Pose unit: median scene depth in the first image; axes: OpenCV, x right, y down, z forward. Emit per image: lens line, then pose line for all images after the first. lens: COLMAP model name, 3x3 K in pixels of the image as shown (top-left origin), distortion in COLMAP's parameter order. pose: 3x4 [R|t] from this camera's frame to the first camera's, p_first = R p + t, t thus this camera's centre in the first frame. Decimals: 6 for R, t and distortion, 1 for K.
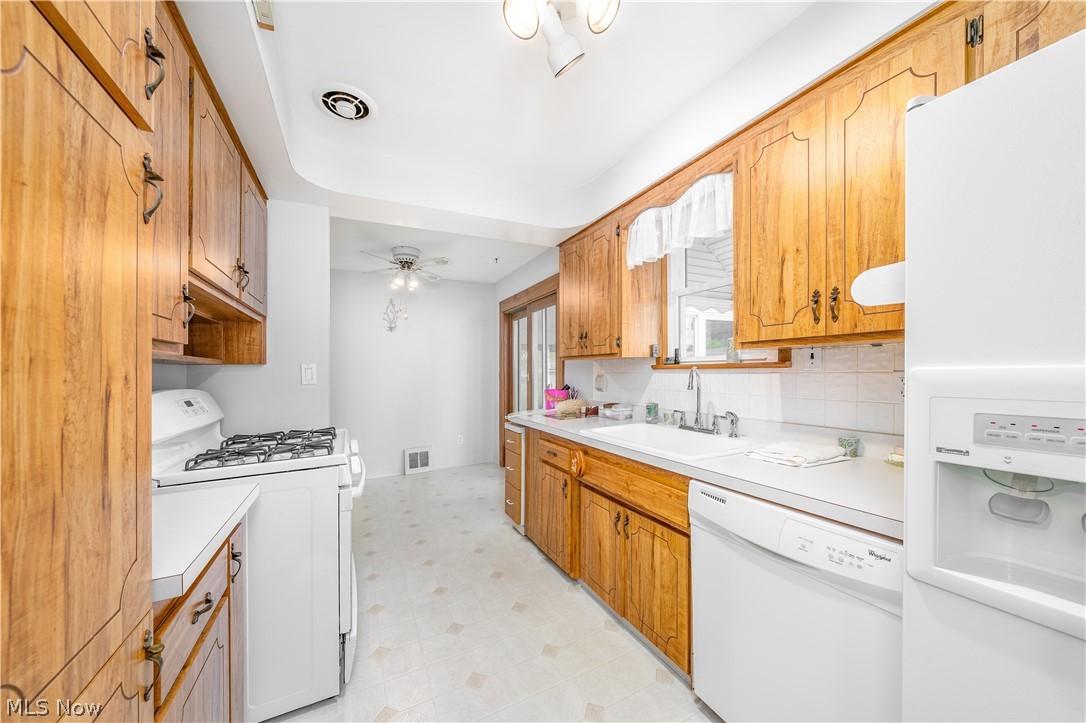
lens RADIAL K [[370.2, 0, 549.7], [0, 370.2, 361.9], [0, 0, 1]] dist [-0.000503, 0.000094]
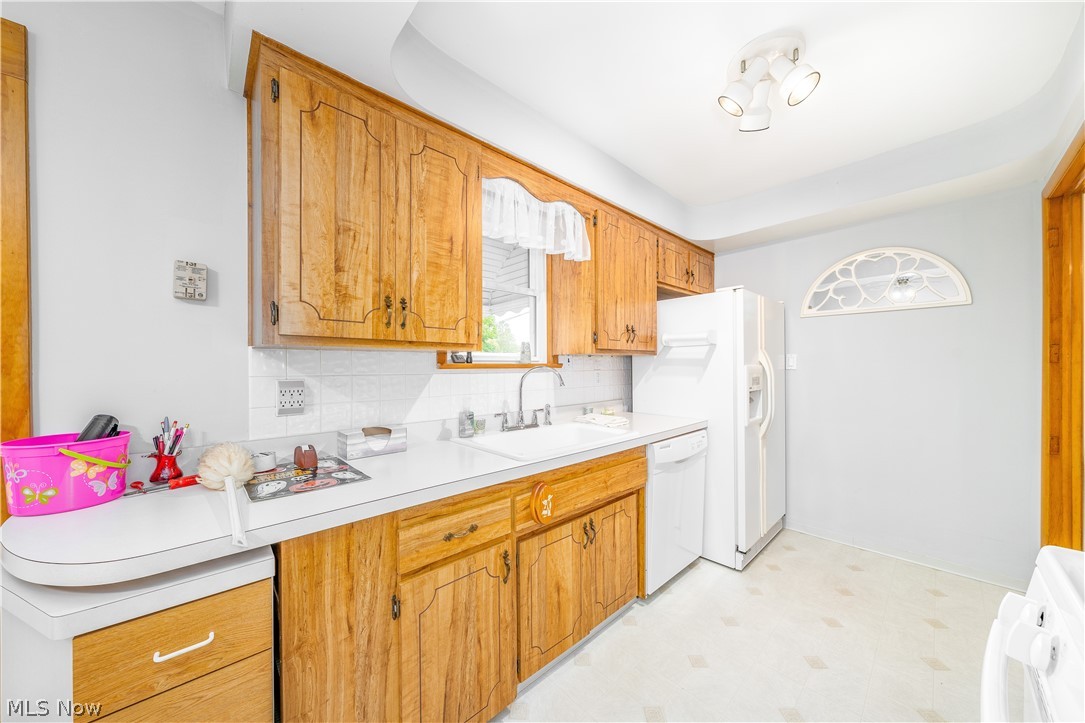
lens RADIAL K [[369.8, 0, 544.9], [0, 369.8, 369.4], [0, 0, 1]] dist [-0.000503, 0.000094]
pose [[-0.257682, 0.012283, 0.966152, -0.615278], [-0.009145, 0.999843, -0.015150, 0.038175], [-0.966186, -0.012739, -0.257529, 1.225046]]
